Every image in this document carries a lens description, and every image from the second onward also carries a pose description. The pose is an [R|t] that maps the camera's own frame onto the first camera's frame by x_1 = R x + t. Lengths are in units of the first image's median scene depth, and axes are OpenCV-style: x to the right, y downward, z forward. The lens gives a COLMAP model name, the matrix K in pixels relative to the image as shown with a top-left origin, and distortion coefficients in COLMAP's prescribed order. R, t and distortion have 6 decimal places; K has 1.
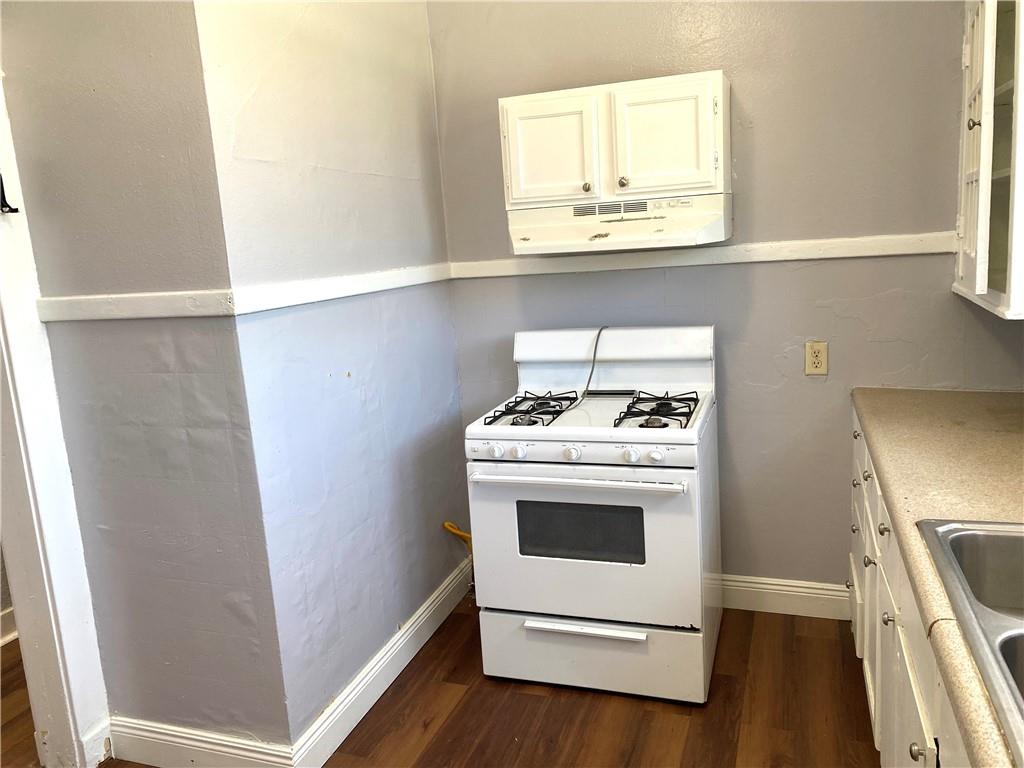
lens RADIAL K [[756.2, 0, 515.5], [0, 756.2, 370.4], [0, 0, 1]] dist [0.046799, -0.039042]
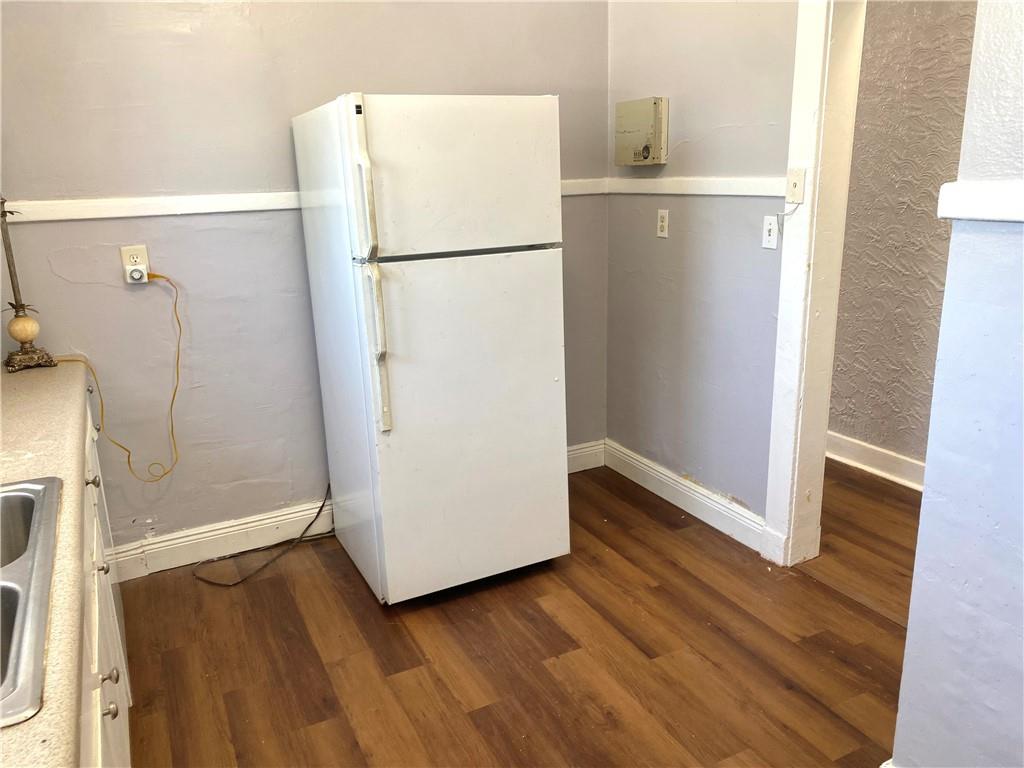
lens RADIAL K [[756.2, 0, 515.5], [0, 756.2, 370.4], [0, 0, 1]] dist [0.046799, -0.039042]
pose [[-0.686403, 0.268288, -0.675924, 0.415018], [-0.035632, 0.915937, 0.399738, -0.198637], [0.726348, 0.298465, -0.619142, 1.063349]]
